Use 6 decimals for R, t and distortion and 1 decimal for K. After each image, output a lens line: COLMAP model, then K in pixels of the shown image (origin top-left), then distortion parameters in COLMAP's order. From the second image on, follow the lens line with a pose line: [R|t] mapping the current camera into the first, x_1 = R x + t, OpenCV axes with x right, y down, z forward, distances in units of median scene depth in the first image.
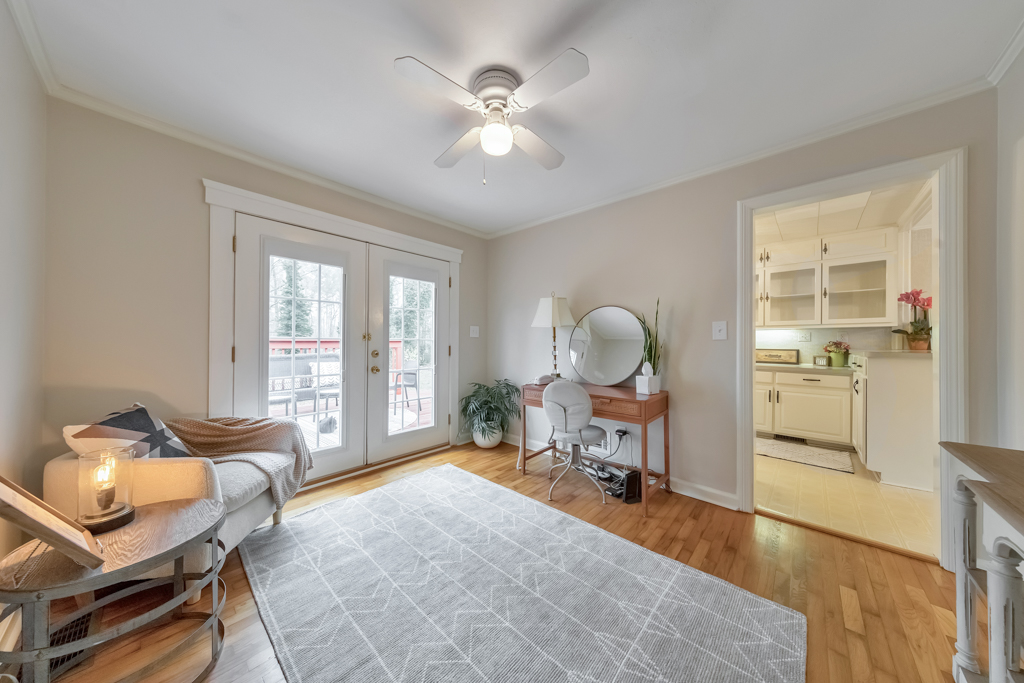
lens RADIAL K [[324.8, 0, 513.9], [0, 324.8, 340.3], [0, 0, 1]] dist [0.002028, 0.000081]
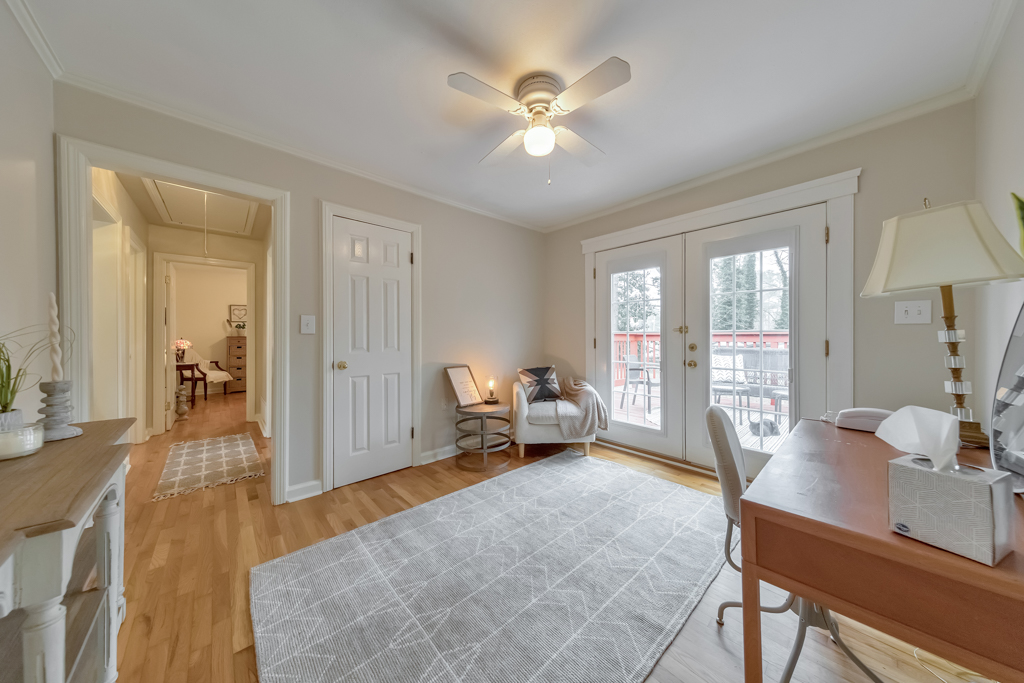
lens RADIAL K [[324.8, 0, 513.9], [0, 324.8, 340.3], [0, 0, 1]] dist [0.002028, 0.000081]
pose [[-0.108785, 0.010006, -0.994015, 0.628441], [0.007752, 0.999927, 0.009217, 0.008281], [0.994035, -0.006703, -0.108854, 0.654843]]
